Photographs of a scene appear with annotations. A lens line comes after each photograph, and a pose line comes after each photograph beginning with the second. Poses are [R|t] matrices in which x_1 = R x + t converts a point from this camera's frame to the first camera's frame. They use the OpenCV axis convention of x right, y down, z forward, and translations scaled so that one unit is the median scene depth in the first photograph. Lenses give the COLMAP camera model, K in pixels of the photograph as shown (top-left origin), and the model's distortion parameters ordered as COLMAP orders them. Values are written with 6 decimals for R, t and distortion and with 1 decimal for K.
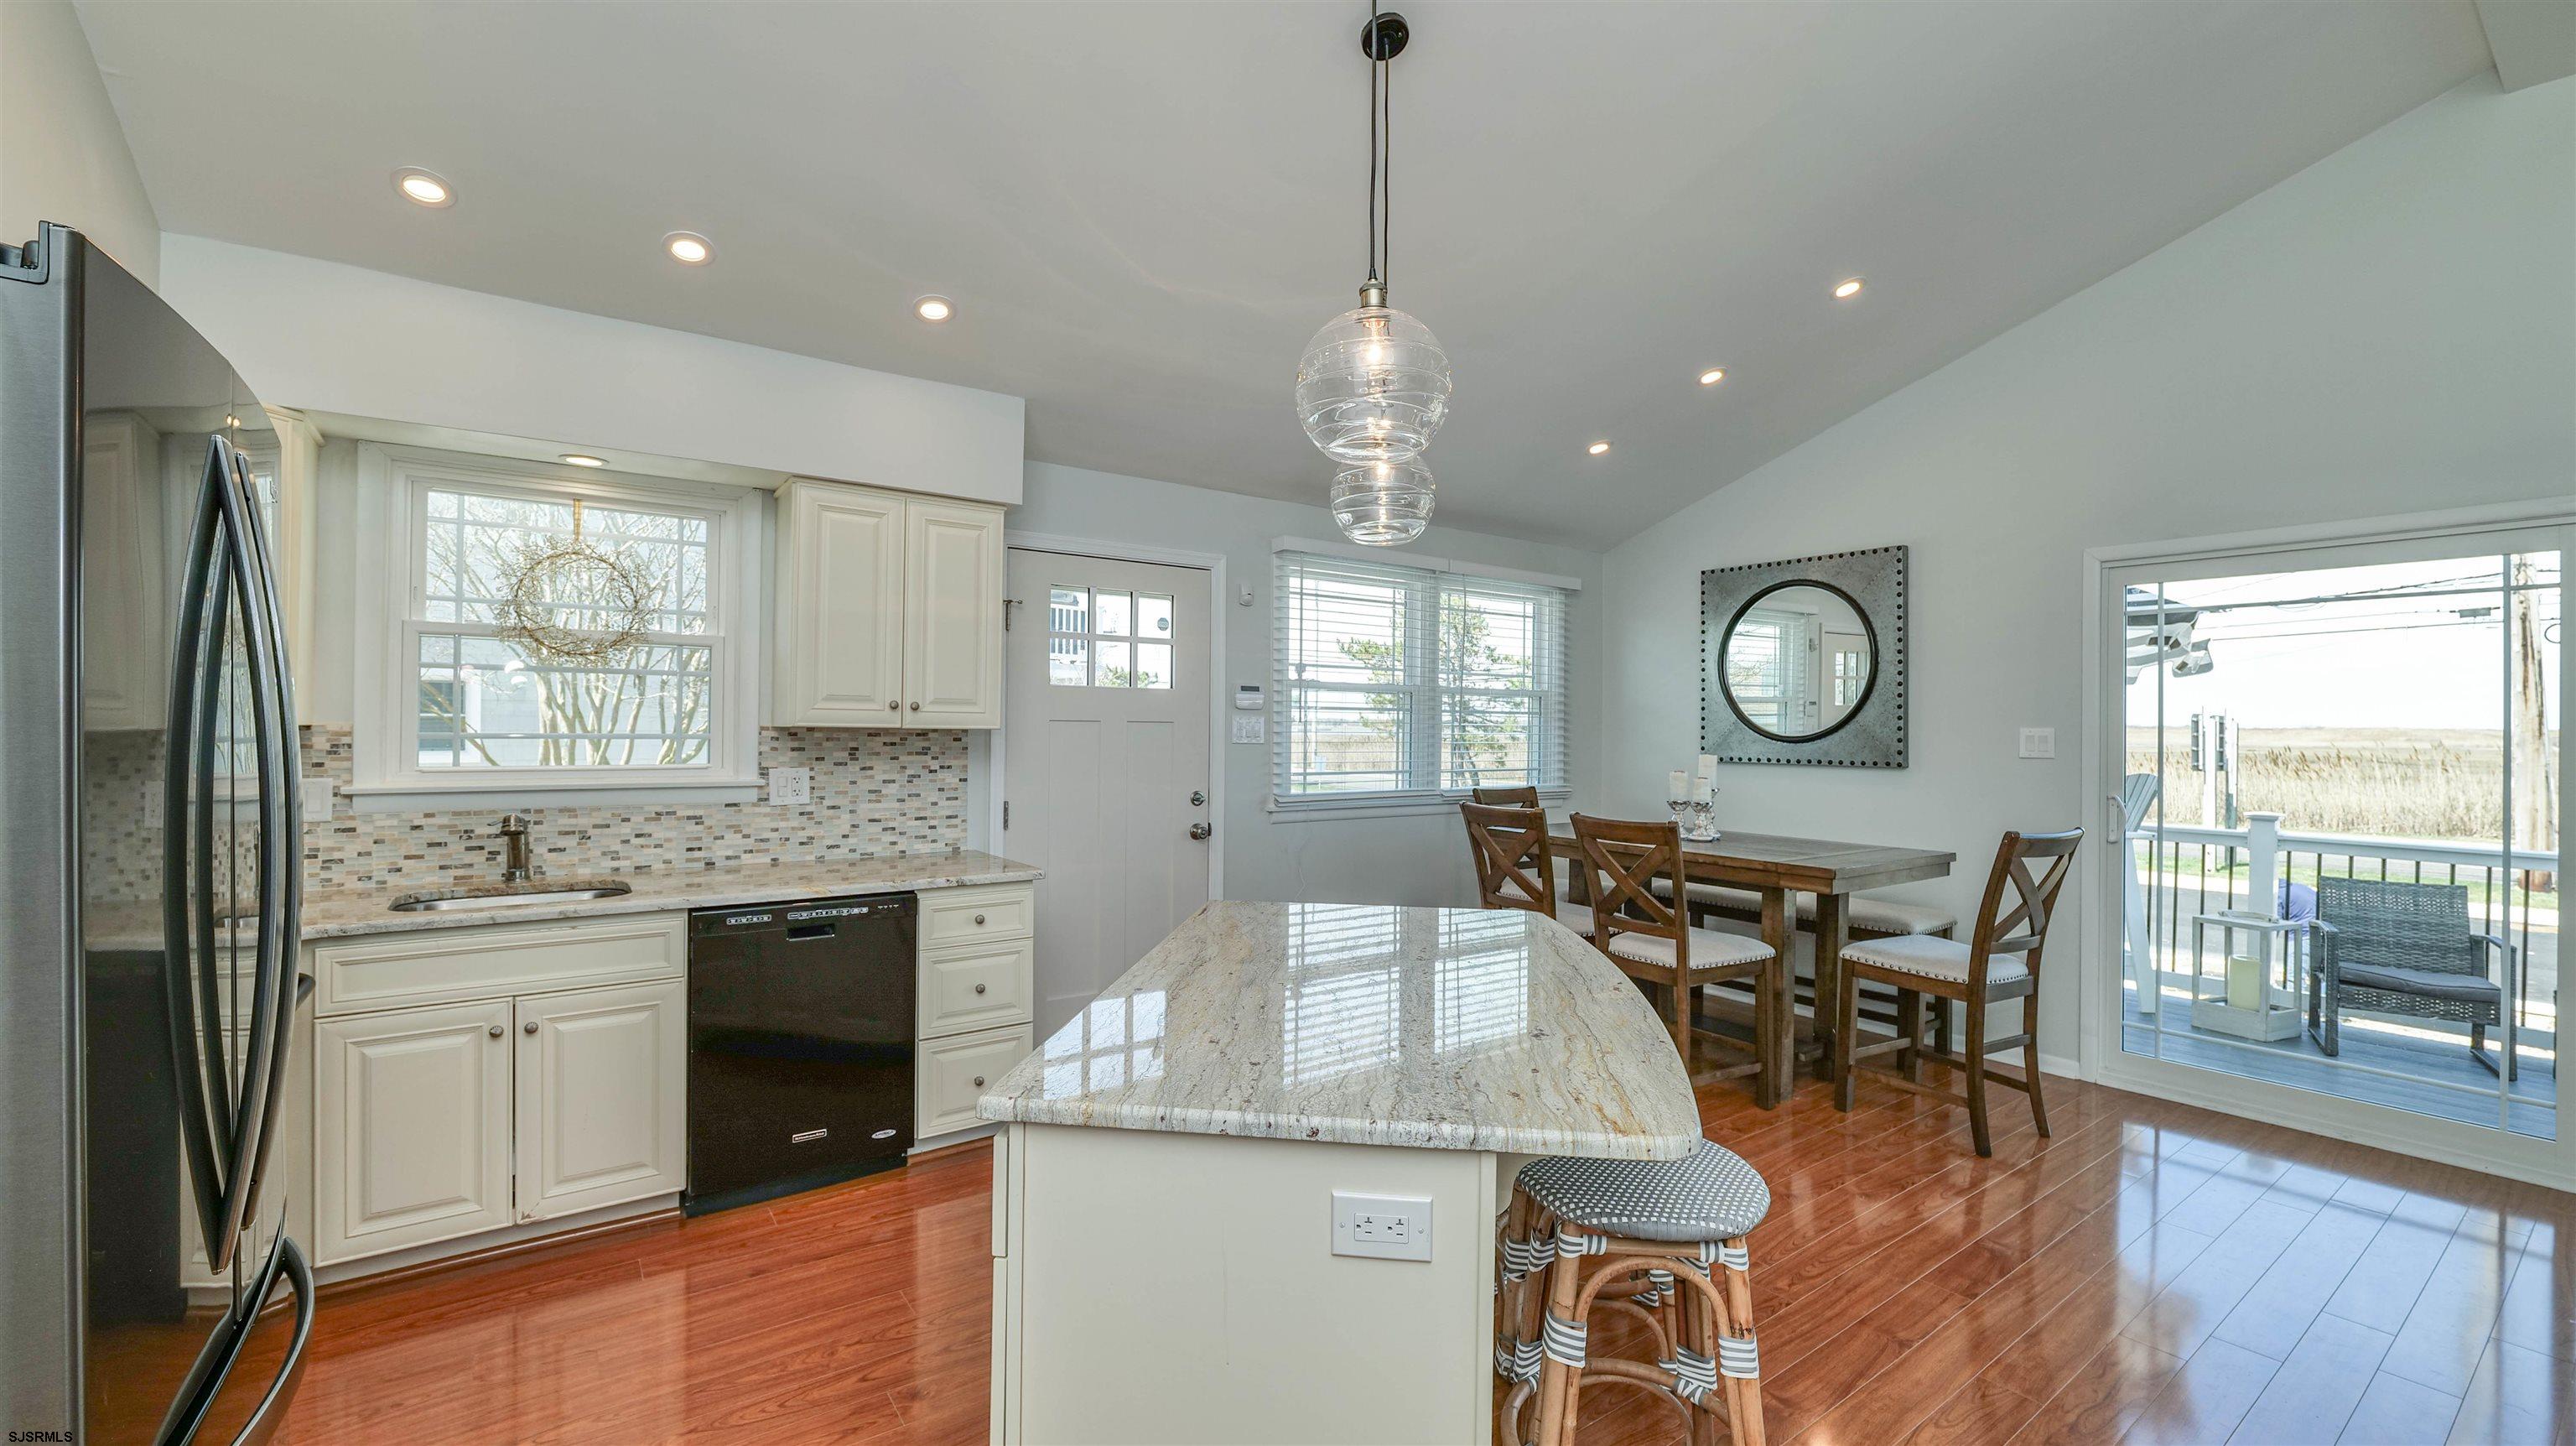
lens RADIAL K [[1043.5, 0, 1271.6], [0, 1043.5, 719.3], [0, 0, 1]] dist [-0.014314, 0.001410]
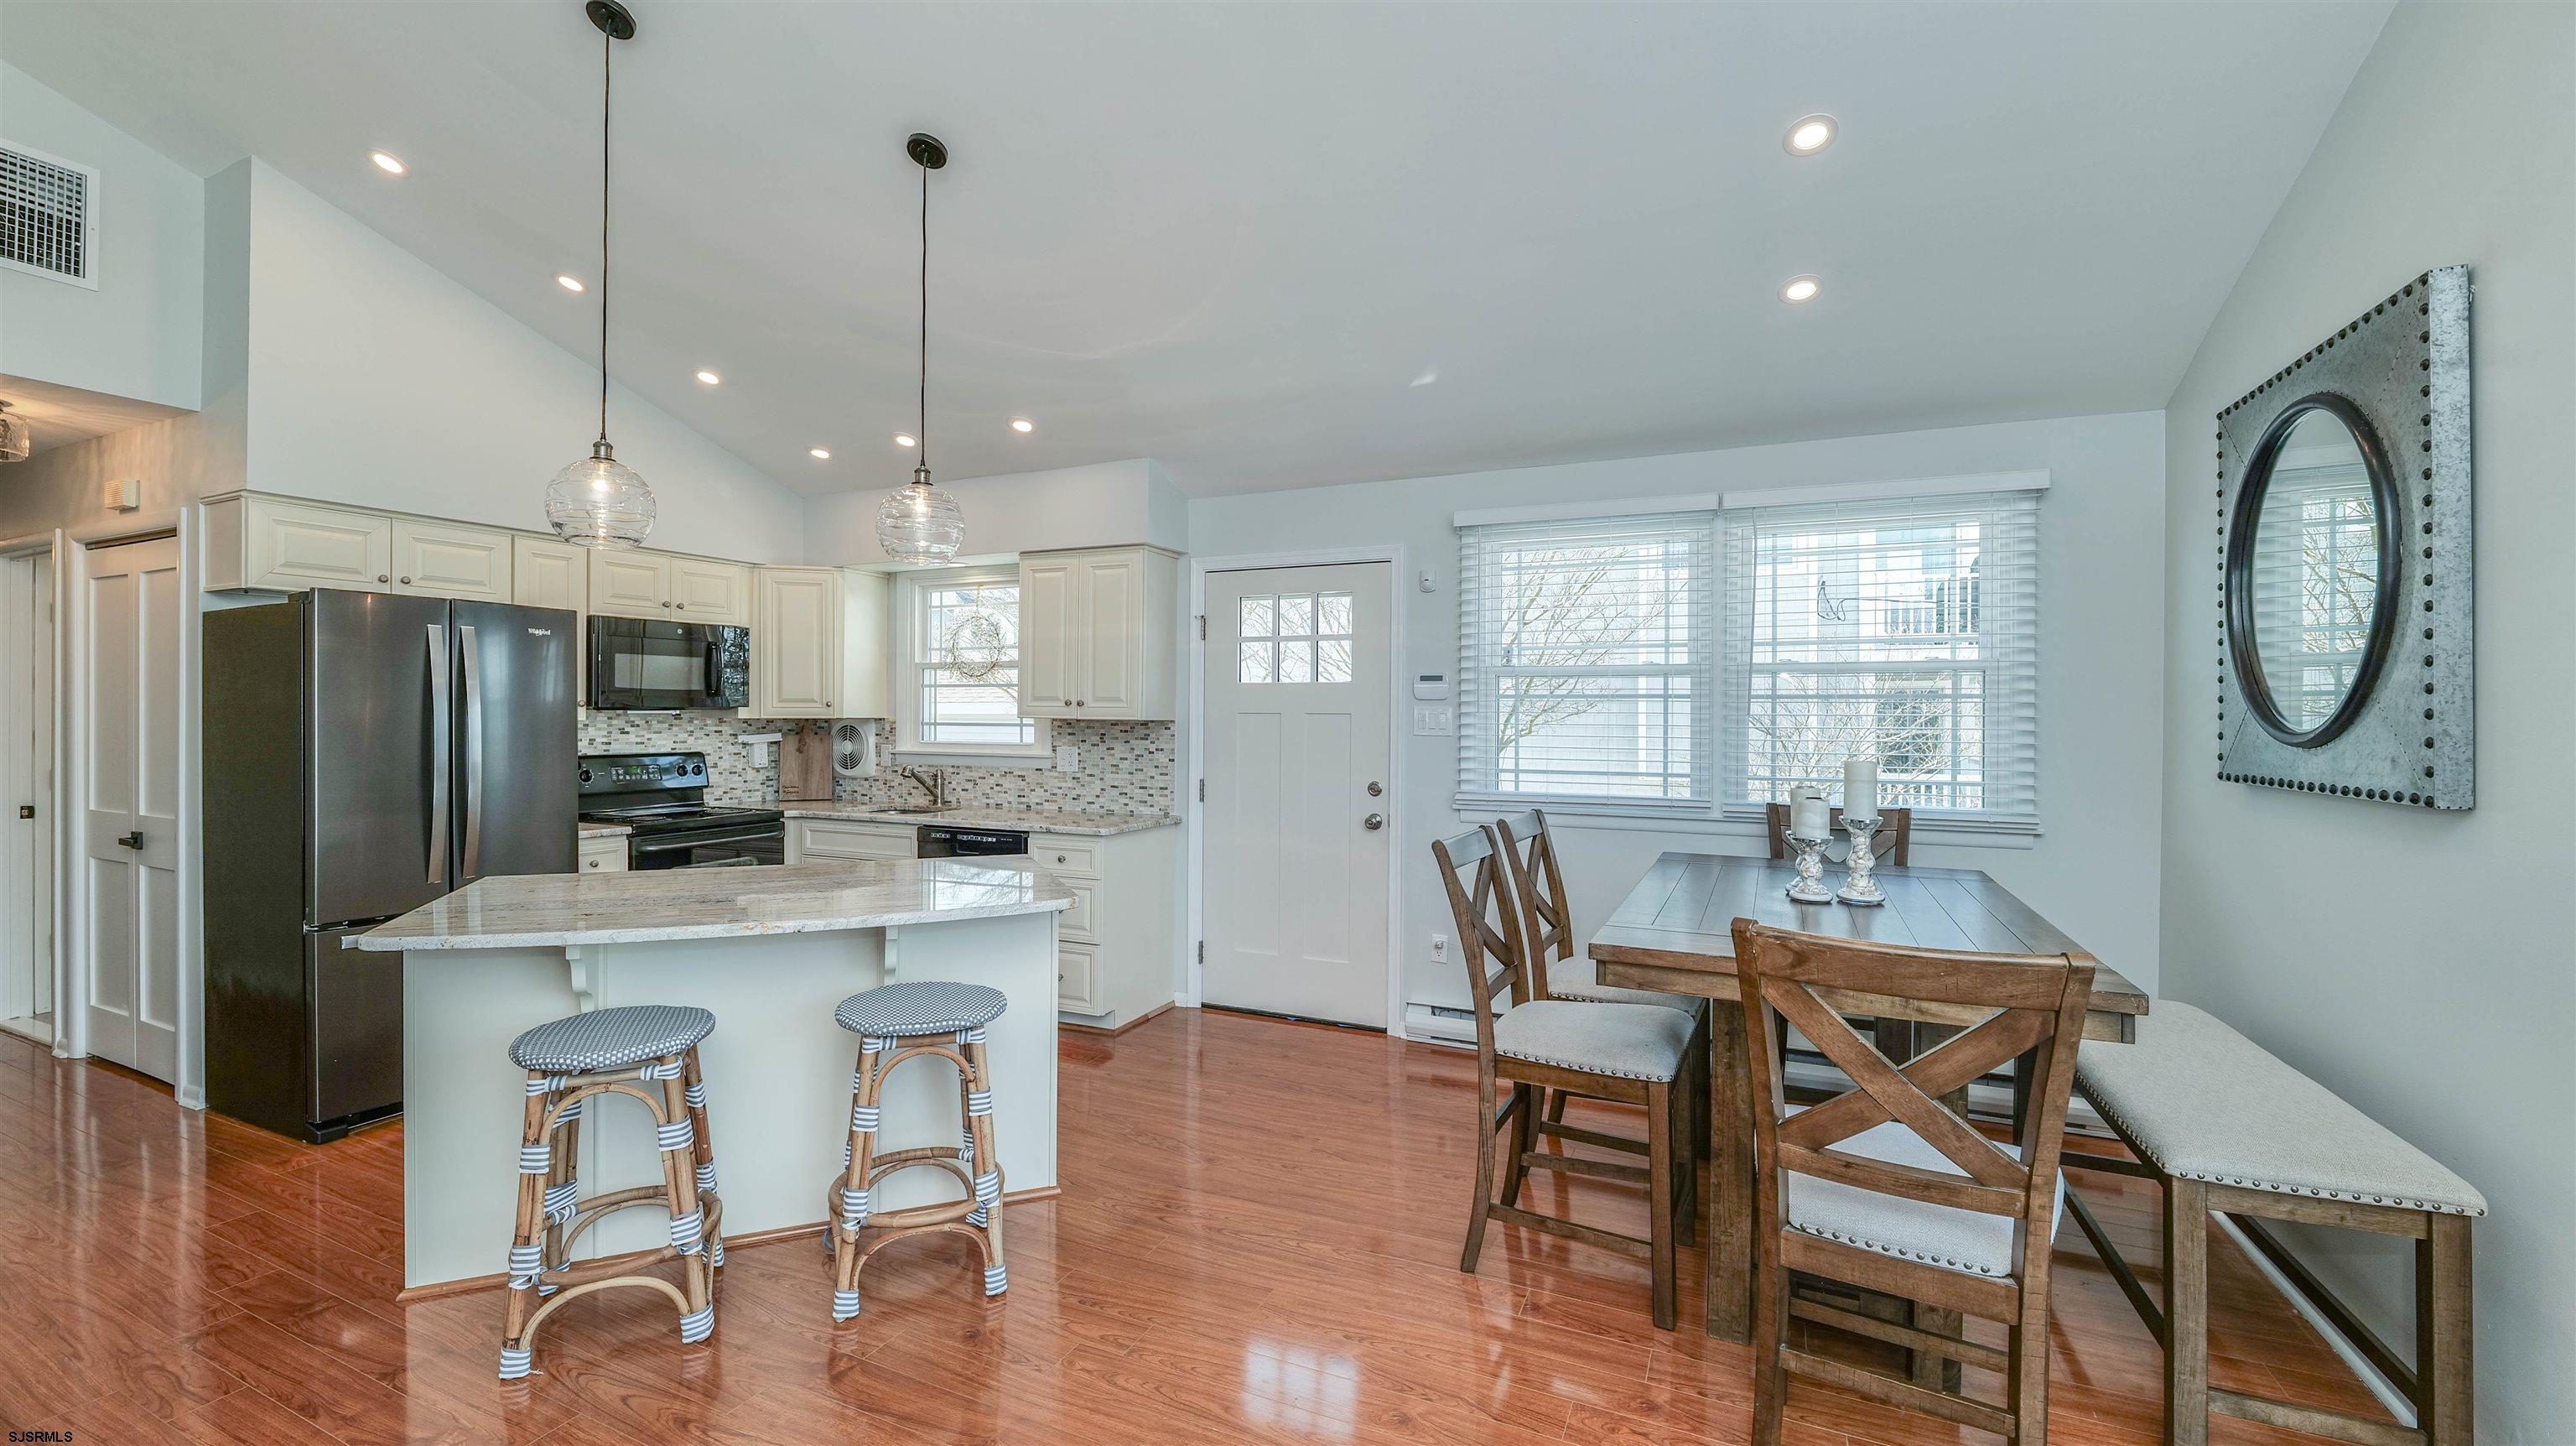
lens RADIAL K [[1043.5, 0, 1276.3], [0, 1043.5, 718.1], [0, 0, 1]] dist [-0.014314, 0.001410]
pose [[0.503230, -0.006298, -0.864129, 0.932171], [0.003279, 0.999980, -0.005378, 0.014996], [0.864146, -0.000127, 0.503241, 0.499709]]
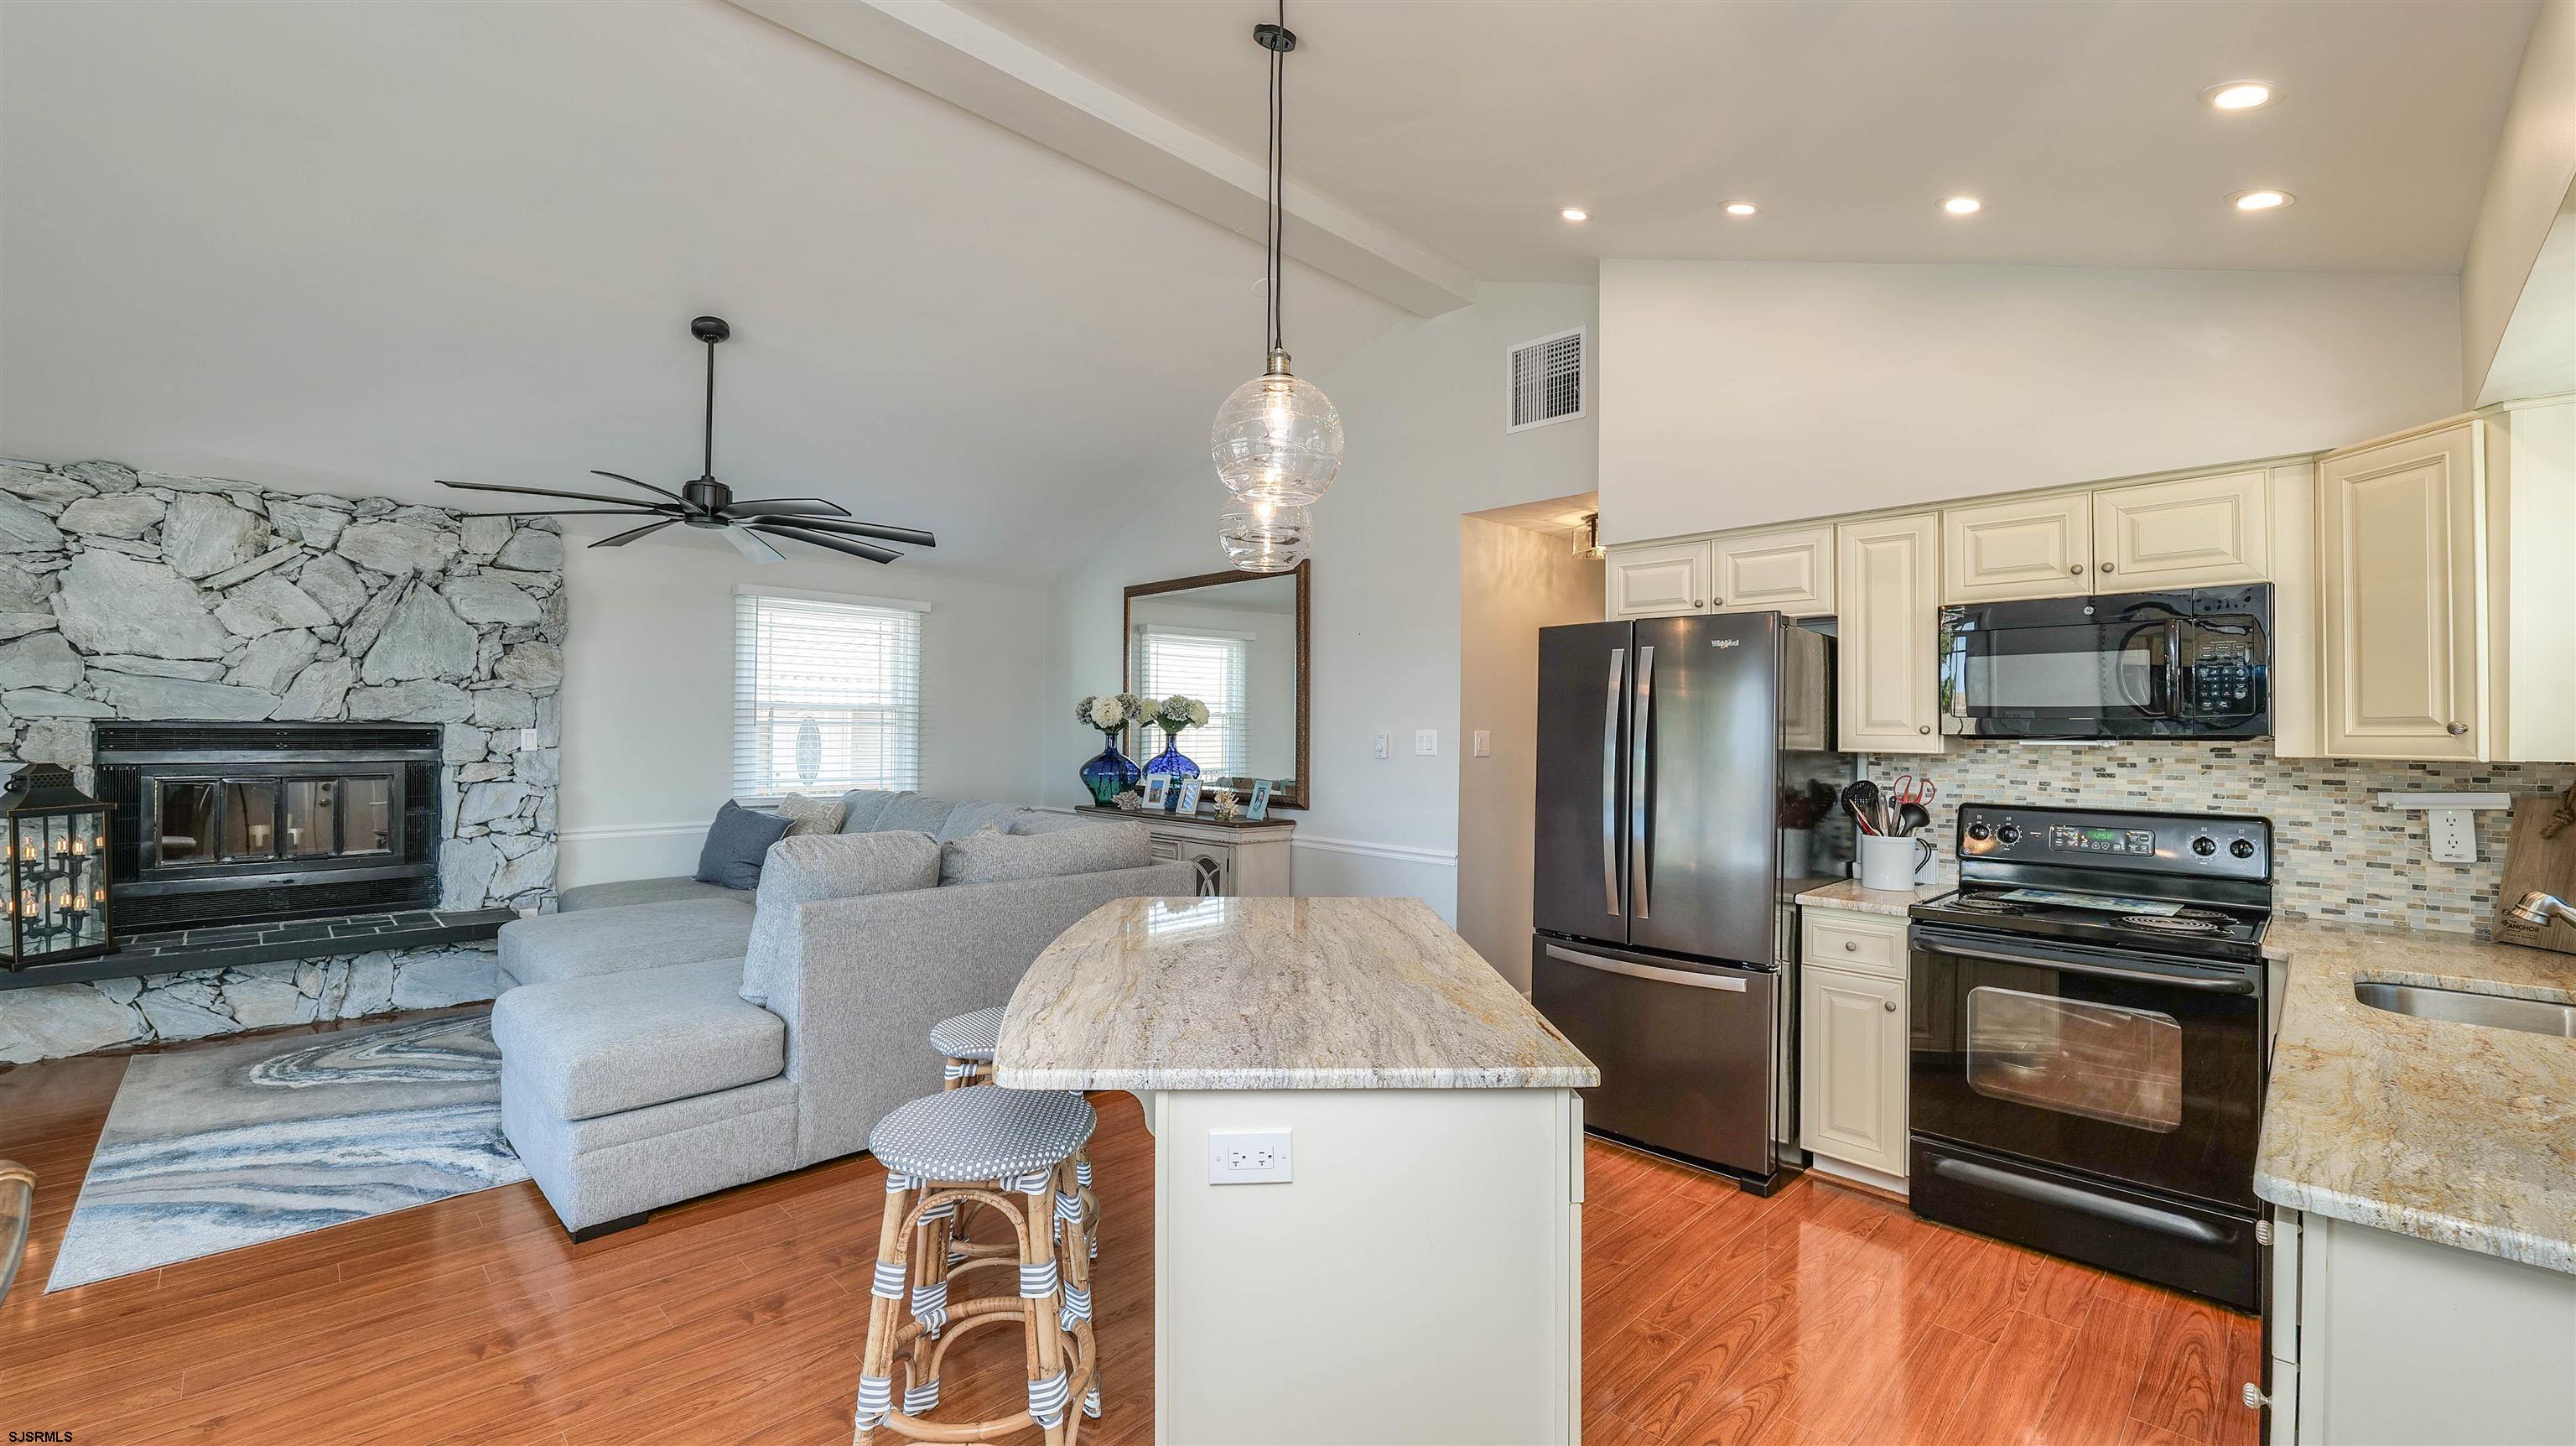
lens RADIAL K [[1043.5, 0, 1277.0], [0, 1043.5, 720.9], [0, 0, 1]] dist [-0.014314, 0.001410]
pose [[-0.985092, -0.023931, -0.170358, 0.156004], [-0.021885, 0.999664, -0.013876, 0.005066], [0.170633, -0.009941, -0.985285, 1.195748]]
